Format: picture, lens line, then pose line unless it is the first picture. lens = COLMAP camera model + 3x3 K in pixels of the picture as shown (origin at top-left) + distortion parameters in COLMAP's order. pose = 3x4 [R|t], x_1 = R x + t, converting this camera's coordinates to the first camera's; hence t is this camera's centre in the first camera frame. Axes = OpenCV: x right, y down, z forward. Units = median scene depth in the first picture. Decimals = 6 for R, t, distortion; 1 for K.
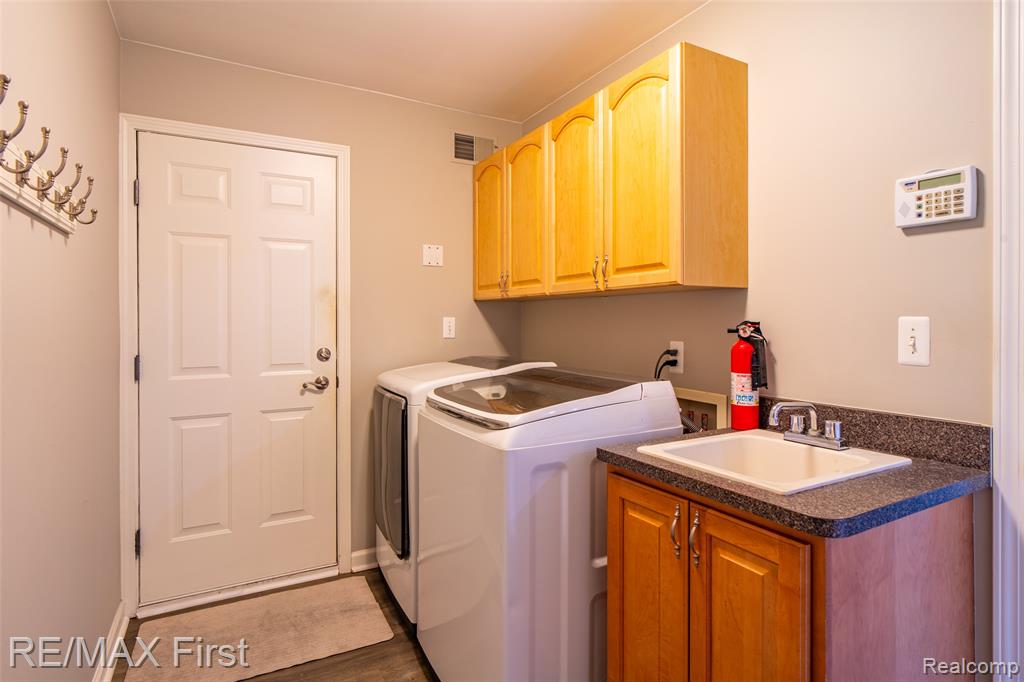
lens RADIAL K [[536.5, 0, 515.0], [0, 536.5, 320.9], [0, 0, 1]] dist [-0.003325, 0.002576]
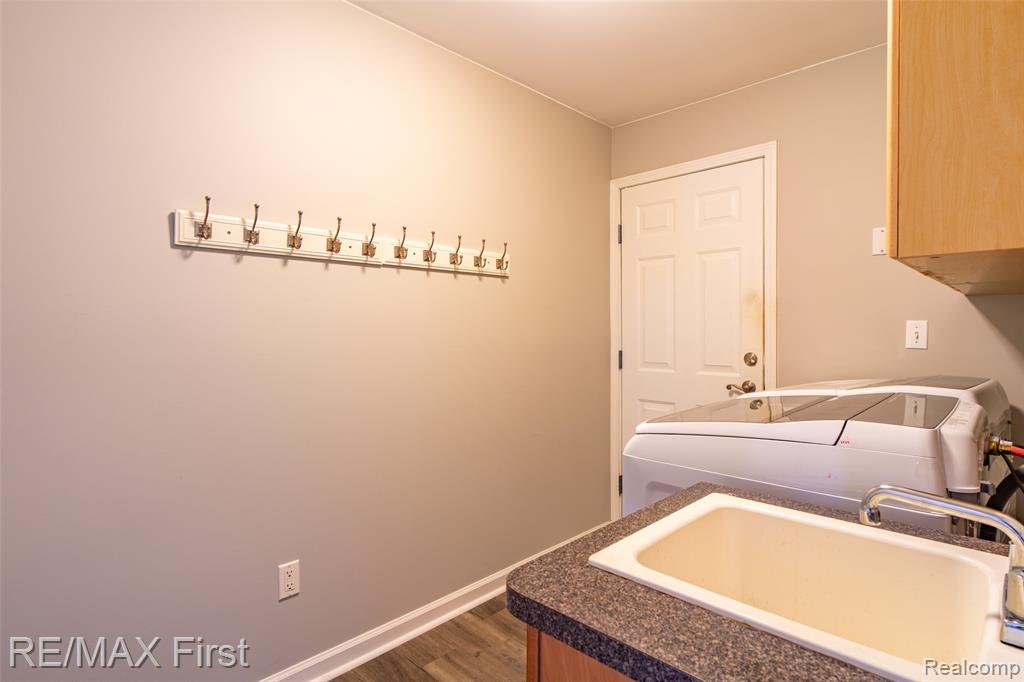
lens RADIAL K [[536.5, 0, 510.2], [0, 536.5, 337.9], [0, 0, 1]] dist [-0.003325, 0.002576]
pose [[0.276960, 0.018054, -0.960712, 0.494988], [0.000184, 0.999822, 0.018842, 0.004000], [0.960881, -0.005395, 0.276908, 0.299691]]
